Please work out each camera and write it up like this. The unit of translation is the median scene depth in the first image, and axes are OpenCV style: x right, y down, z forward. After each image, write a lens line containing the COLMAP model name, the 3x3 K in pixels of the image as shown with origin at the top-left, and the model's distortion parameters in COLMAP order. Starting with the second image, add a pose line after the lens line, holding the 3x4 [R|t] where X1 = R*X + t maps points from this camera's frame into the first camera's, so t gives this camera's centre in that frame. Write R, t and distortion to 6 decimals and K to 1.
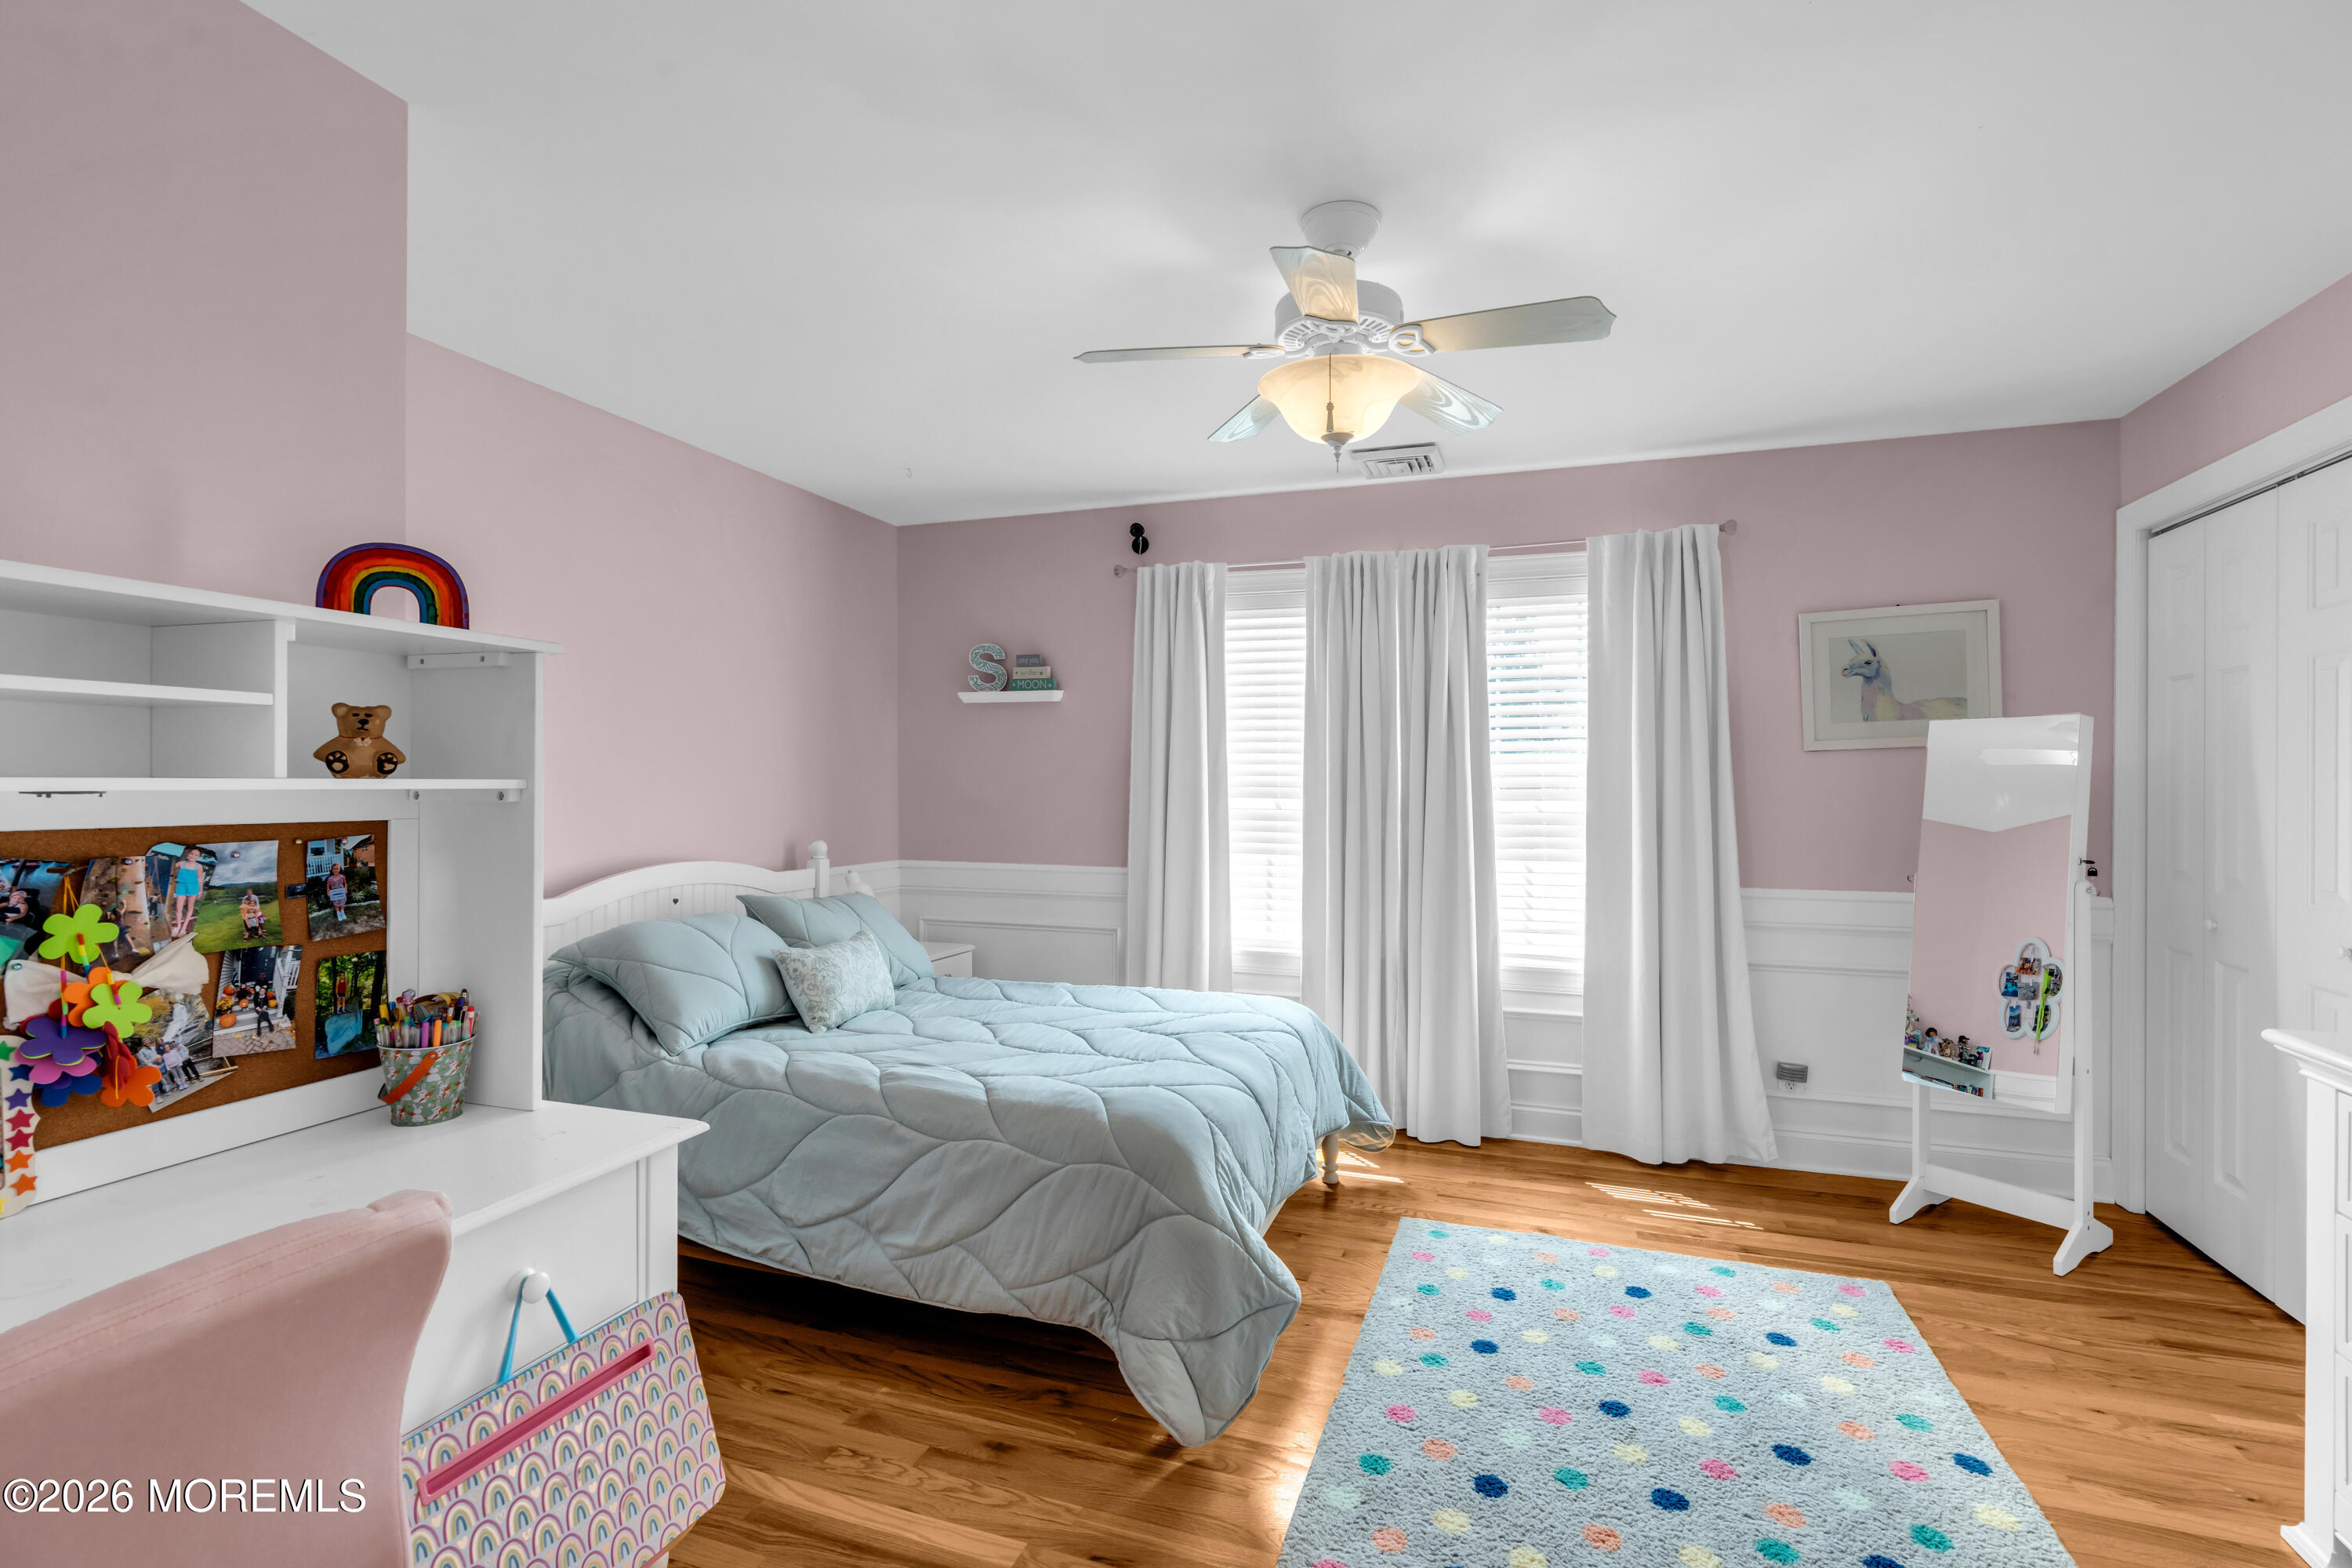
lens RADIAL K [[1069.6, 0, 1173.2], [0, 1069.6, 781.8], [0, 0, 1]] dist [0.000924, -0.000008]
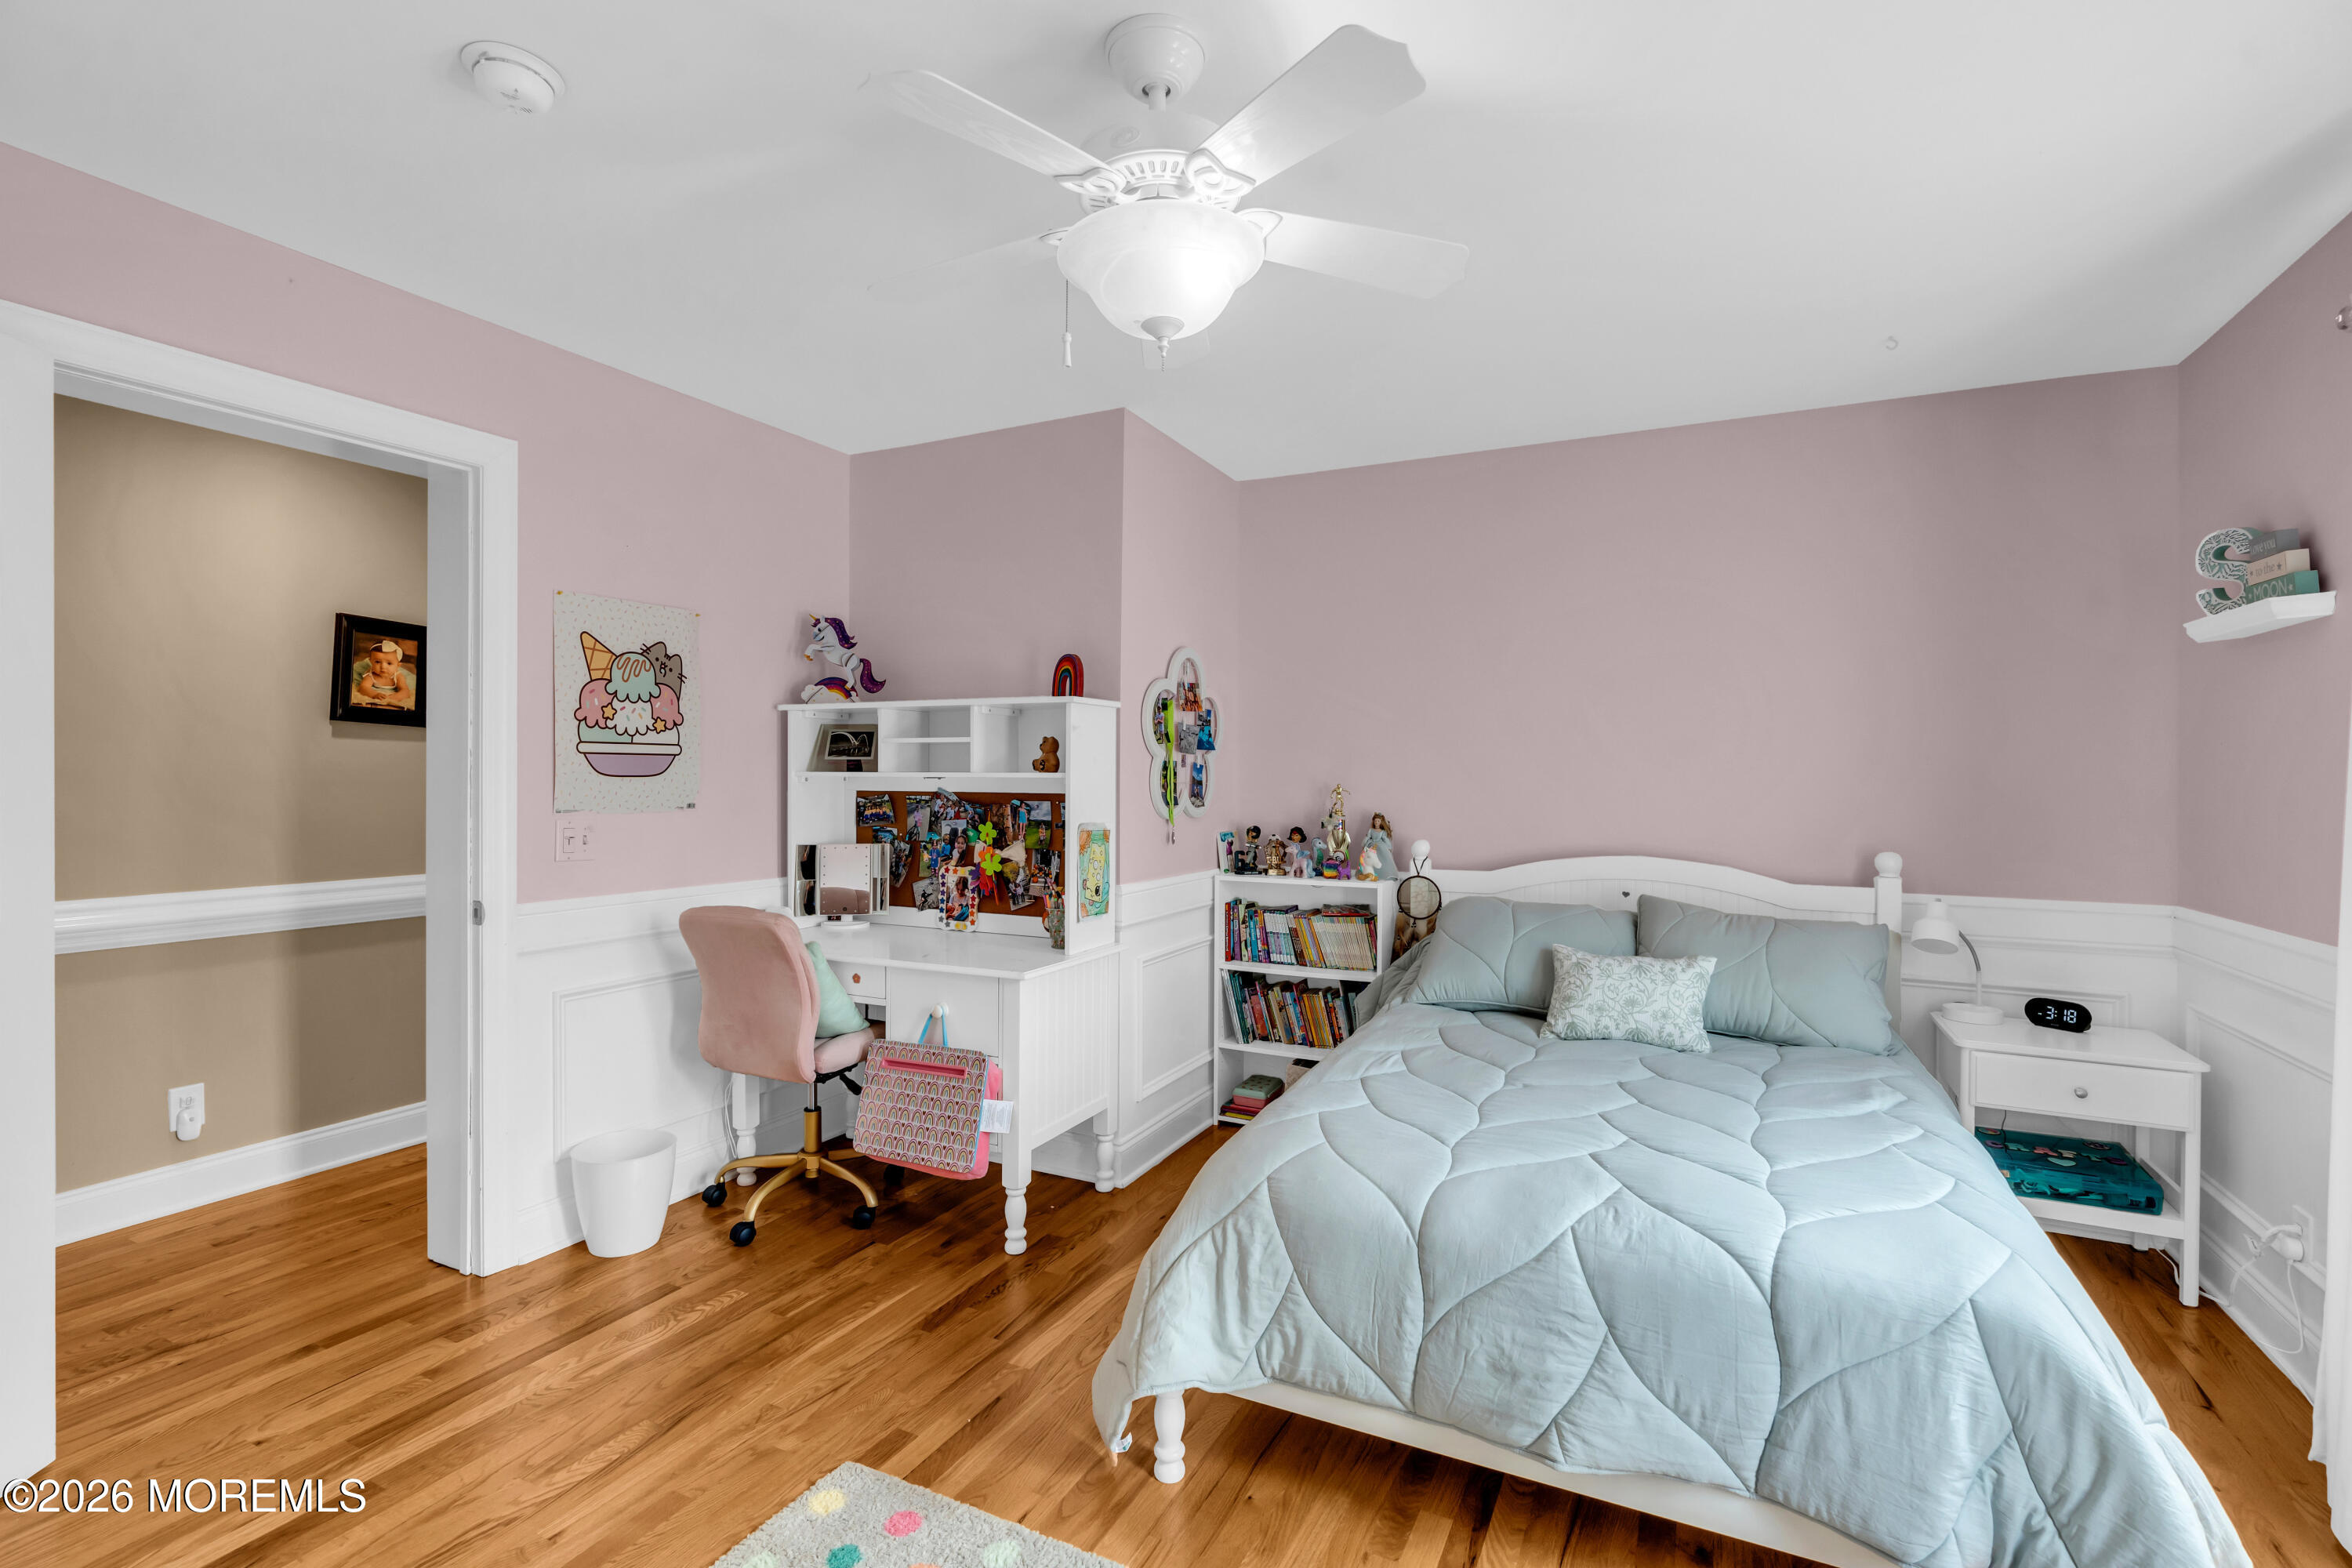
lens RADIAL K [[1069.6, 0, 1174.0], [0, 1069.6, 780.6], [0, 0, 1]] dist [0.000924, -0.000008]
pose [[-0.132781, 0.003667, -0.991139, 1.350514], [-0.003615, 0.999985, 0.004184, 0.002399], [0.991139, 0.004139, -0.132766, 1.616266]]
